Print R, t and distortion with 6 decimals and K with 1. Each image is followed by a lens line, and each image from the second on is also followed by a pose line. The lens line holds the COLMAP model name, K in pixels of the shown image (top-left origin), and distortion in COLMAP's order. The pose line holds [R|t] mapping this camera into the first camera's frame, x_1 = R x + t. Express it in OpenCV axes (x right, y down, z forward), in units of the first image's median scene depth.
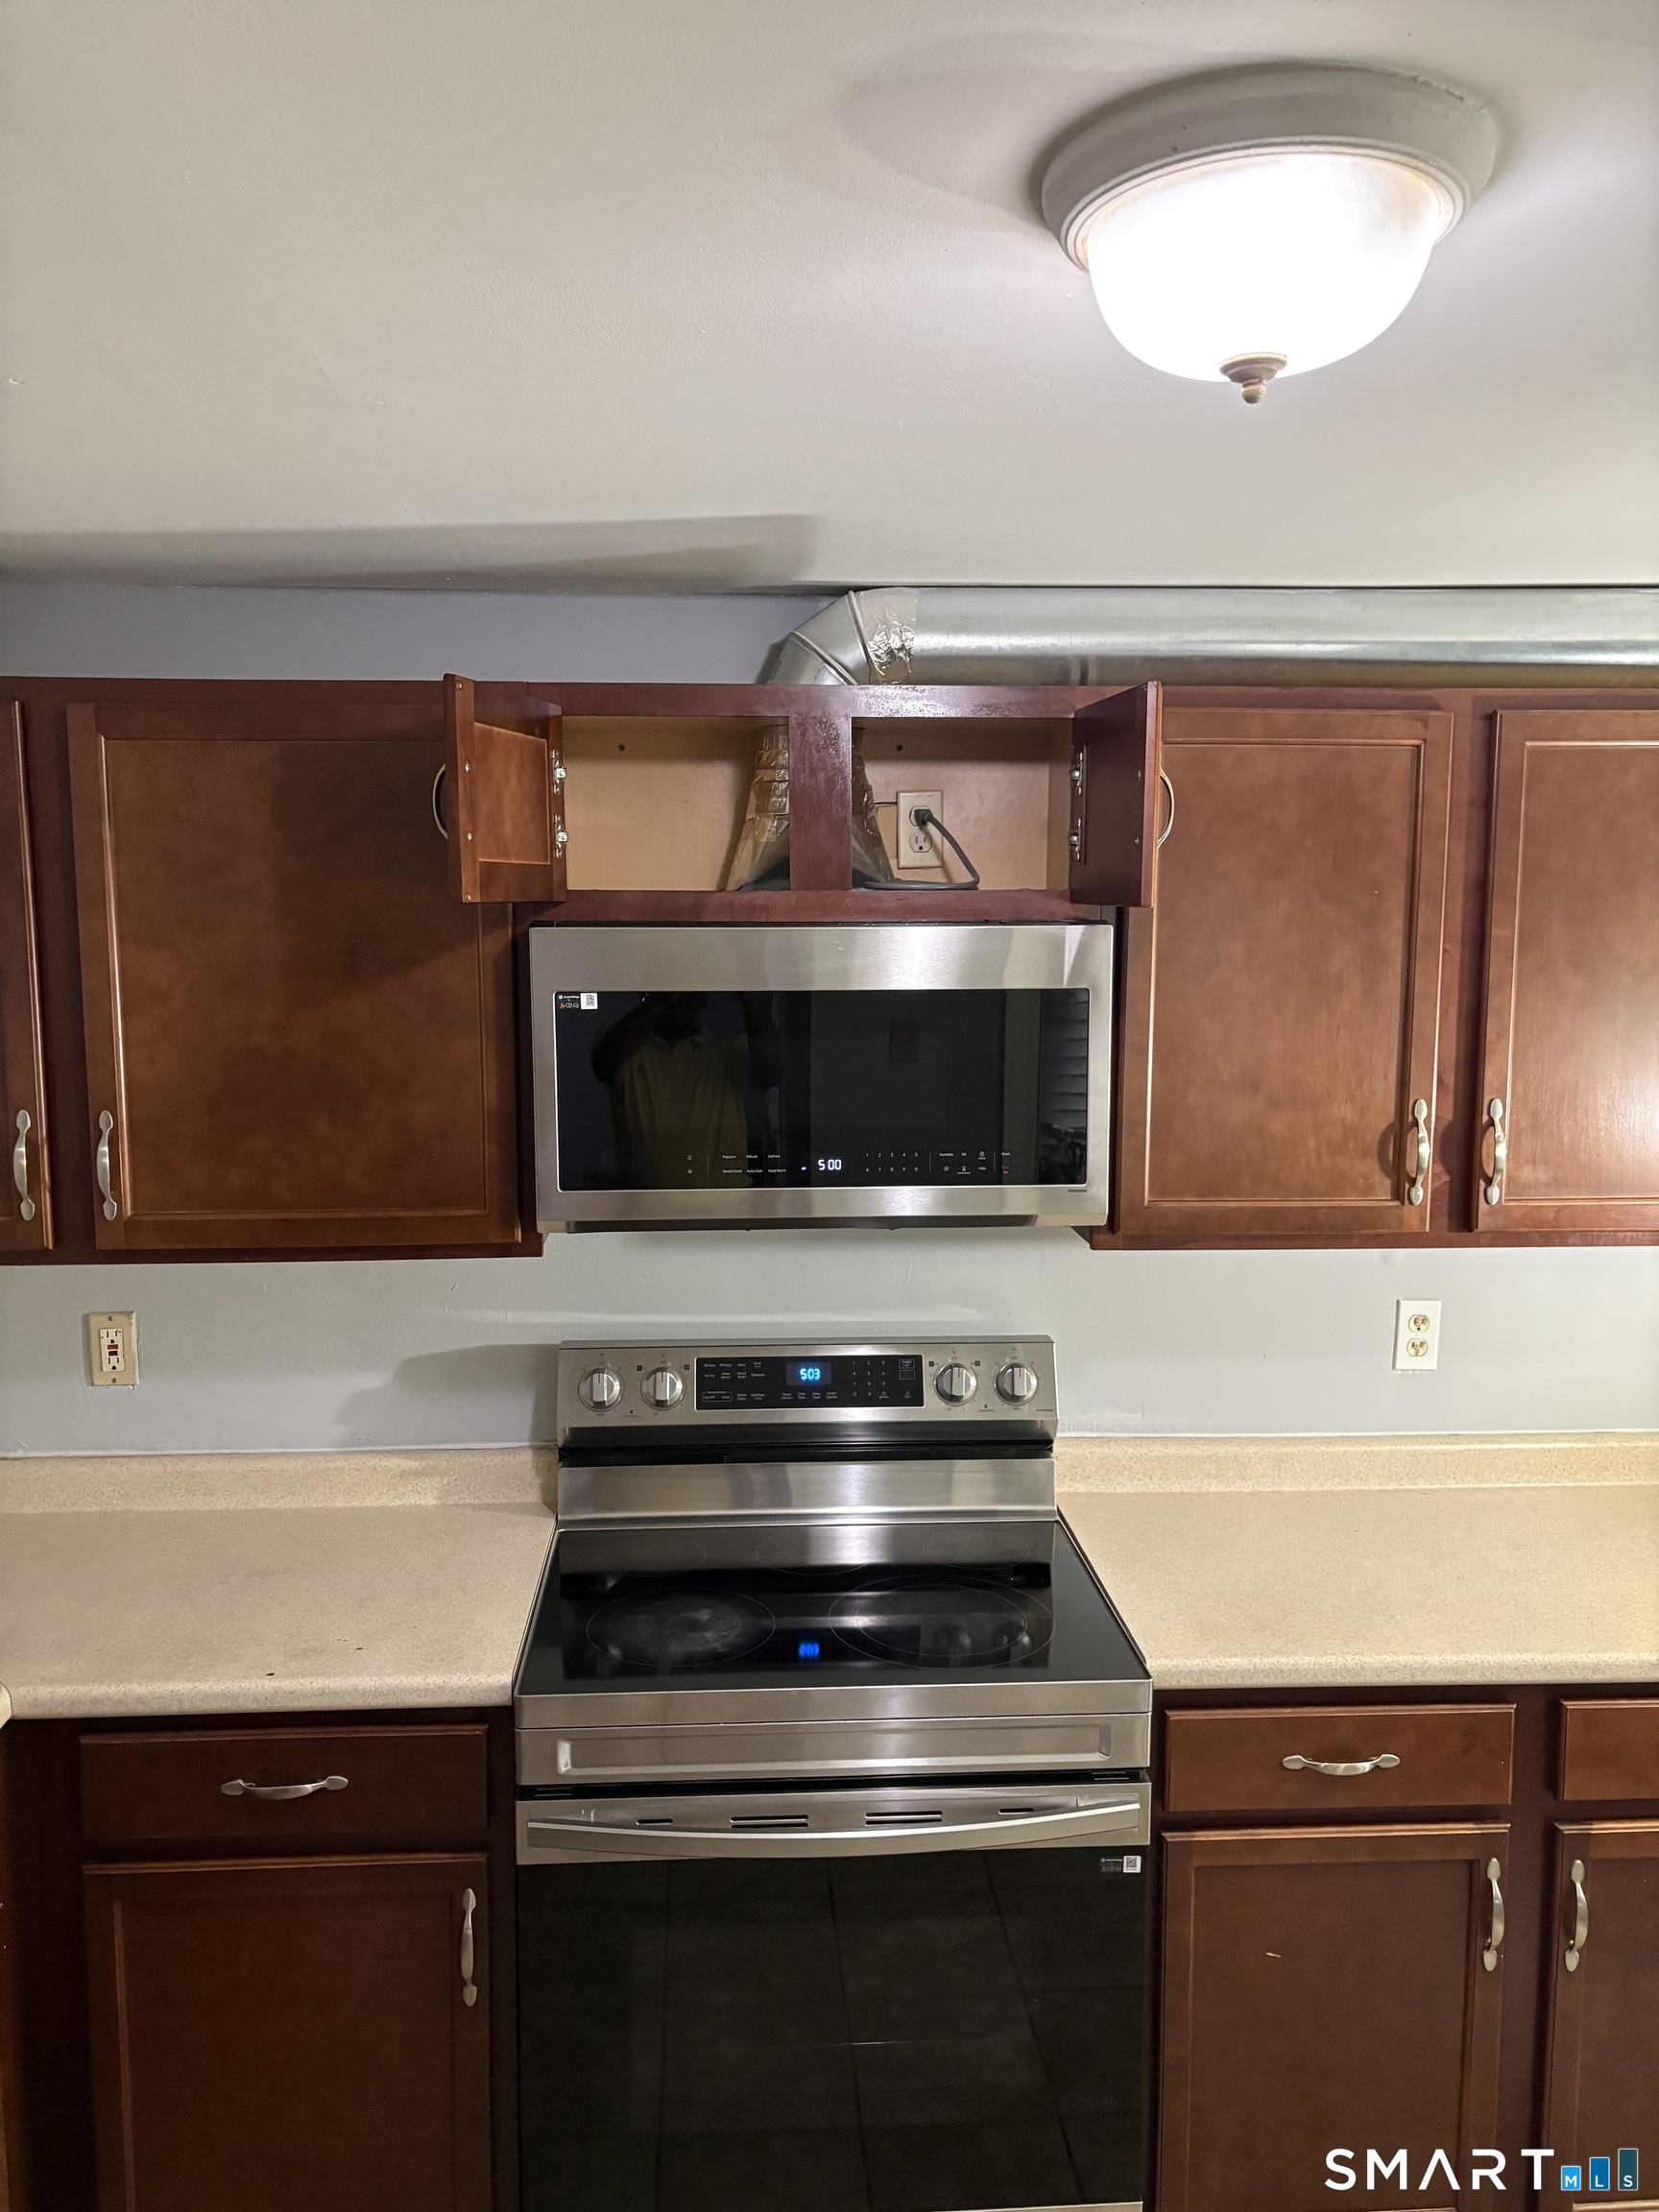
lens RADIAL K [[1652.3, 0, 817.8], [0, 1652.3, 1116.4], [0, 0, 1]] dist [0.068064, -0.175995]
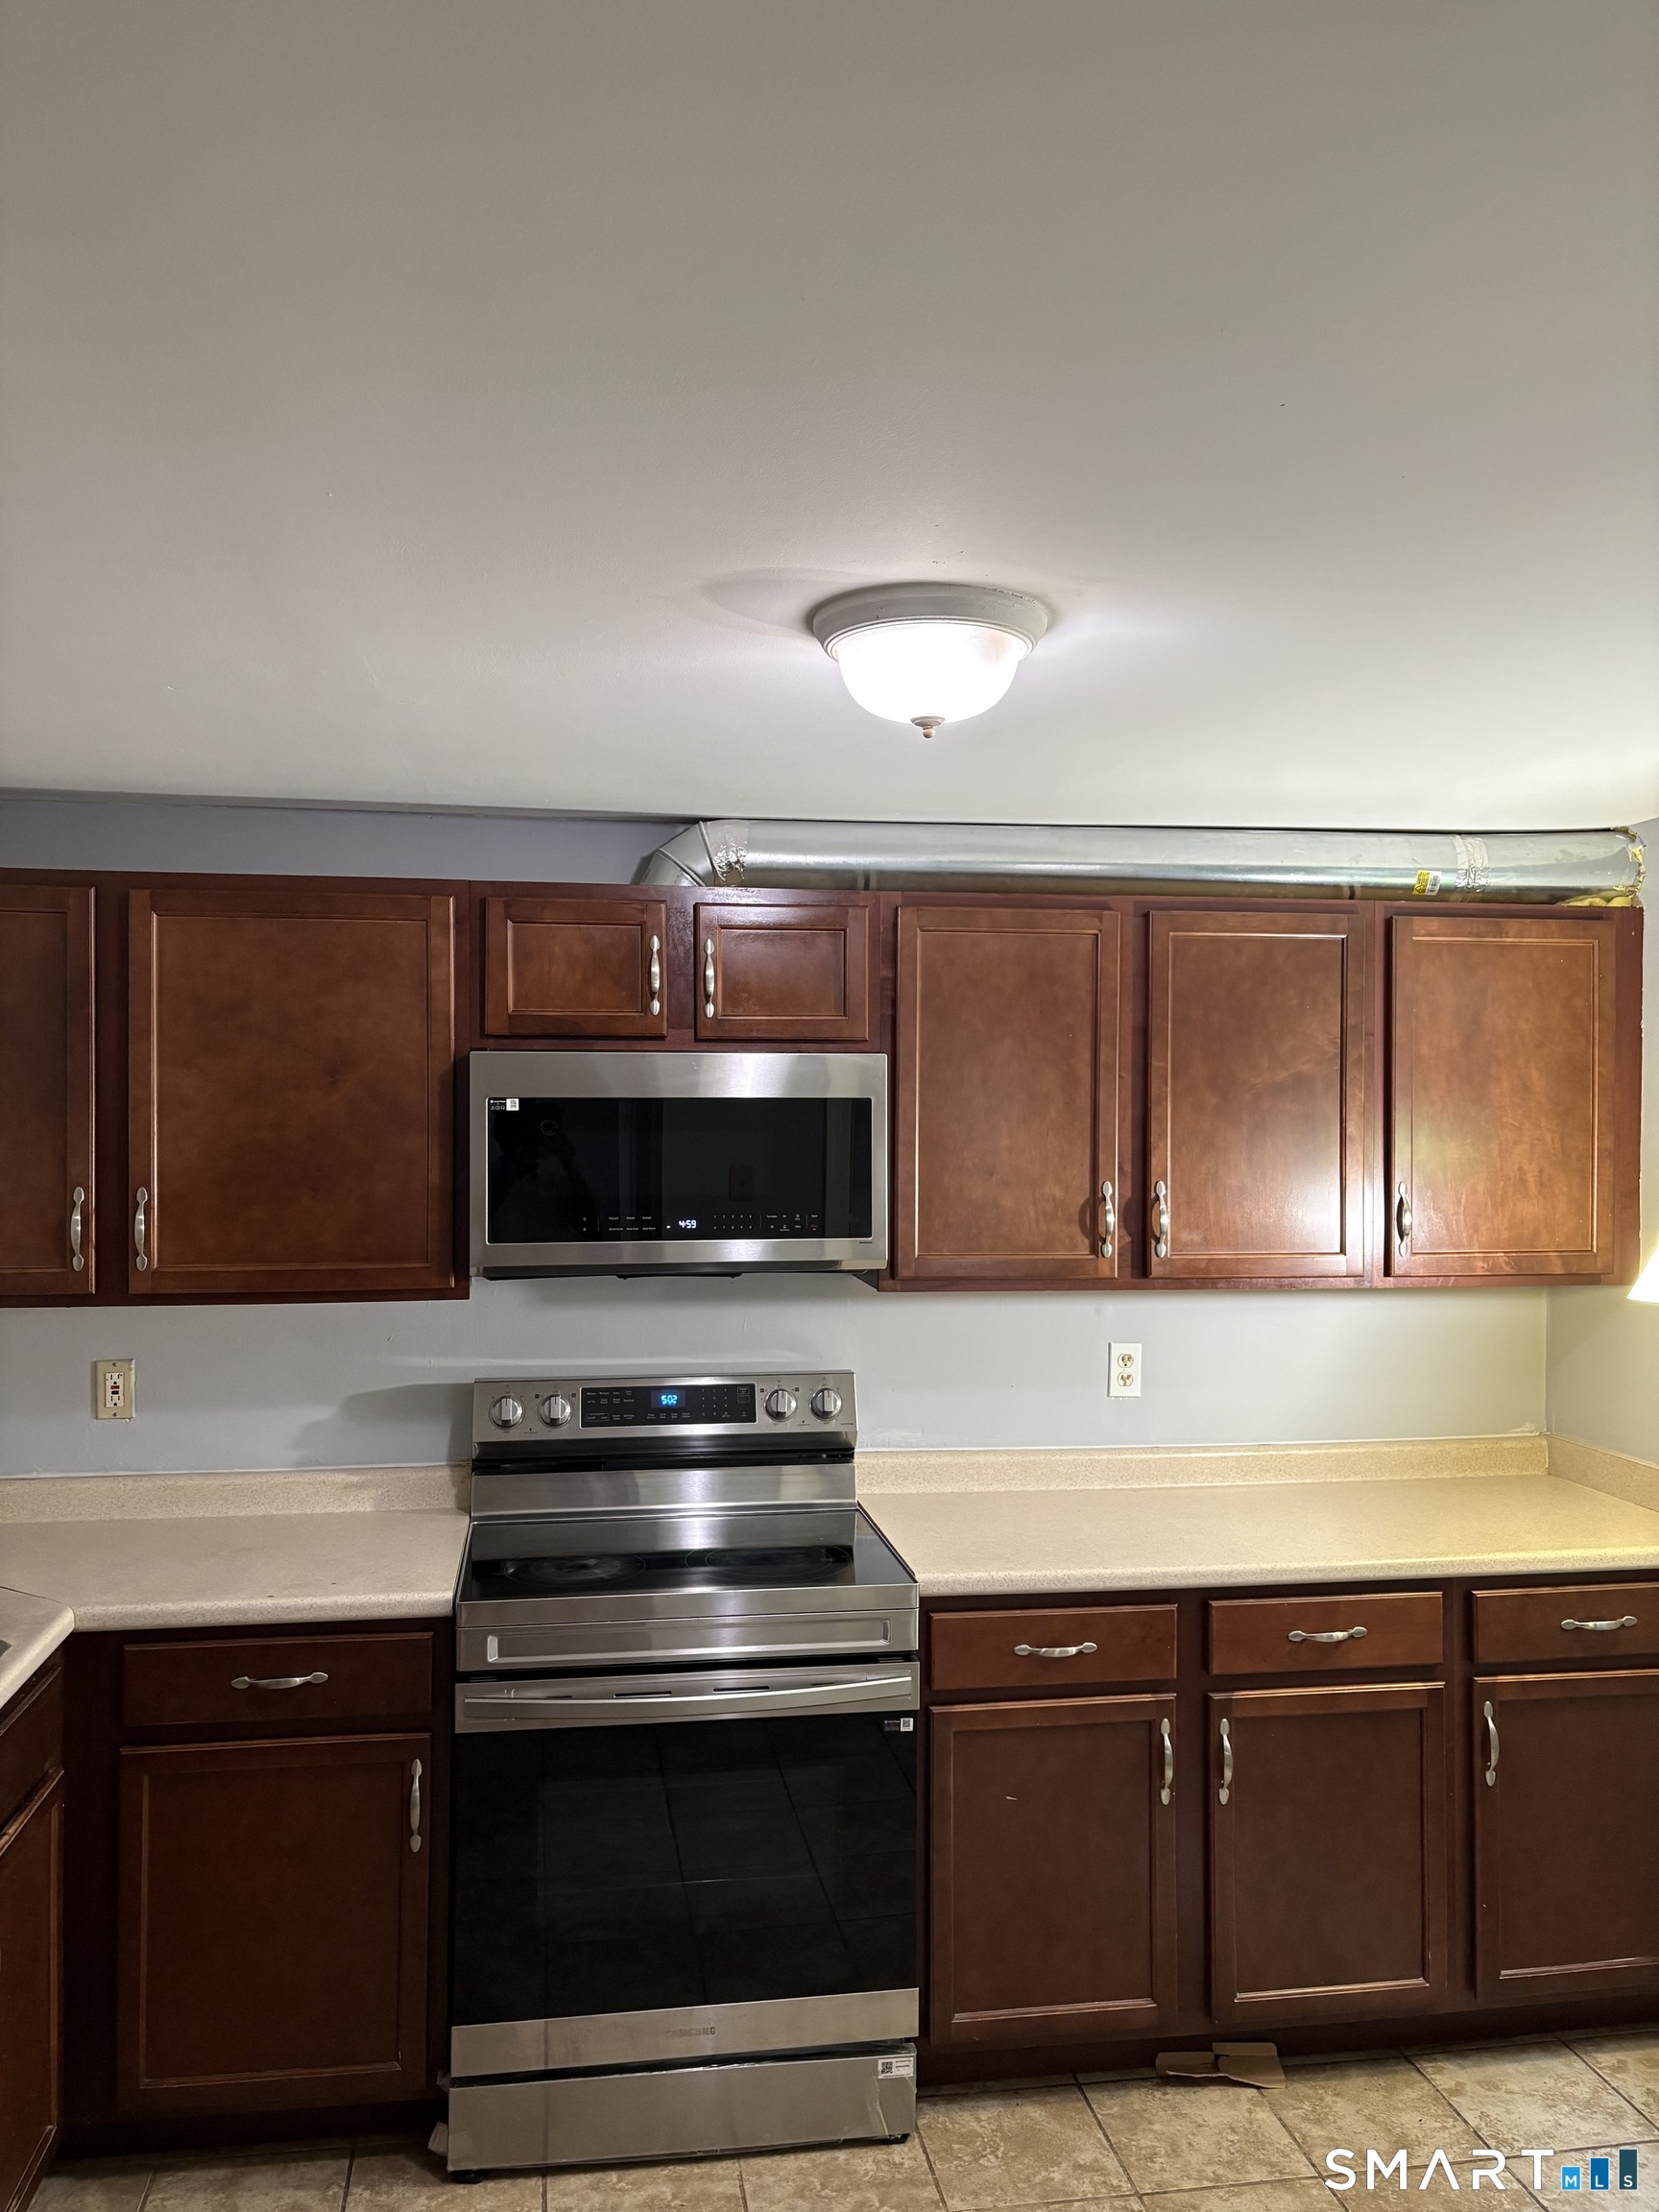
lens RADIAL K [[1652.3, 0, 817.8], [0, 1652.3, 1116.4], [0, 0, 1]] dist [0.068064, -0.175995]
pose [[0.995079, 0.002766, 0.099046, -0.019798], [0.009006, 0.992949, -0.118204, 0.098699], [-0.098674, 0.118514, 0.988037, -0.367151]]
